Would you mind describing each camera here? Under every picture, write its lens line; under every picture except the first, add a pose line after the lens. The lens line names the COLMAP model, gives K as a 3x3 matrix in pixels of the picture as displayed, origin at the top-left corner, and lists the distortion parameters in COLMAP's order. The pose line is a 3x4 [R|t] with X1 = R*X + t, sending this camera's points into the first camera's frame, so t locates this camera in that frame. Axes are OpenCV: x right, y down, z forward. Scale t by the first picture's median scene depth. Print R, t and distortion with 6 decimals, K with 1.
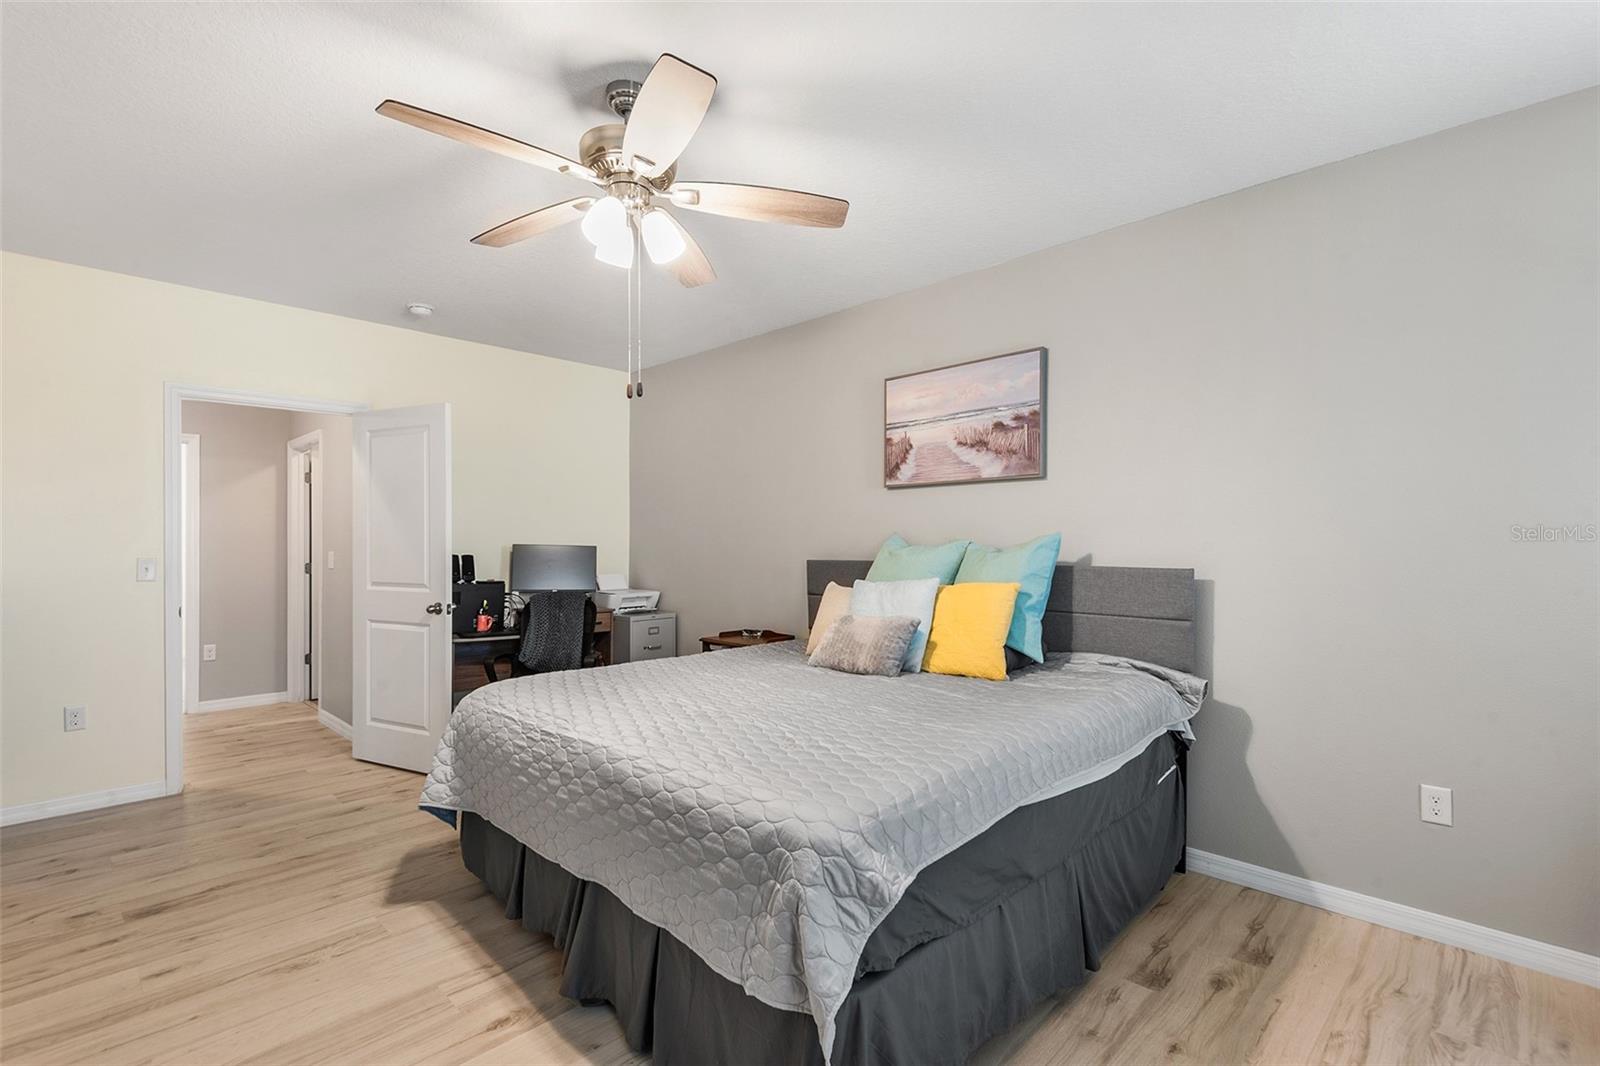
lens RADIAL K [[741.4, 0, 784.4], [0, 741.4, 535.0], [0, 0, 1]] dist [0.023101, -0.011501]
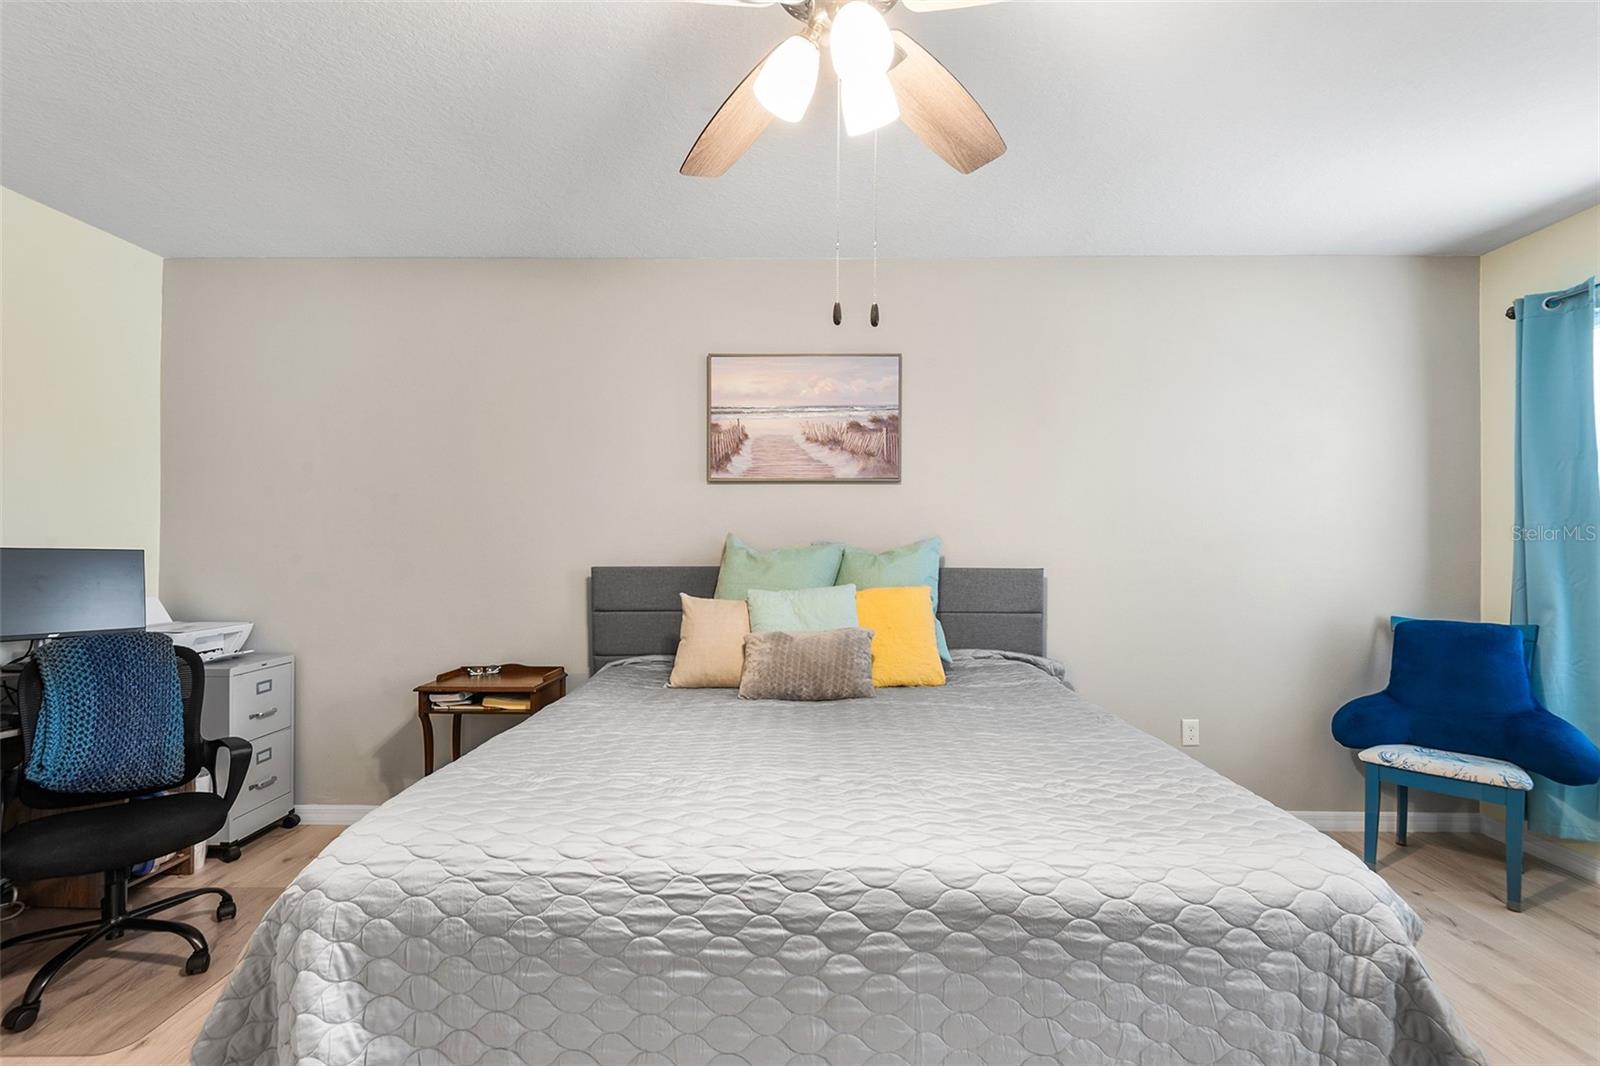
lens RADIAL K [[741.4, 0, 798.8], [0, 741.4, 537.3], [0, 0, 1]] dist [0.023101, -0.011501]
pose [[0.711479, 0.009349, 0.702645, -0.443084], [-0.010673, 0.999940, -0.002497, 0.002509], [-0.702626, -0.005723, 0.711536, 0.356511]]
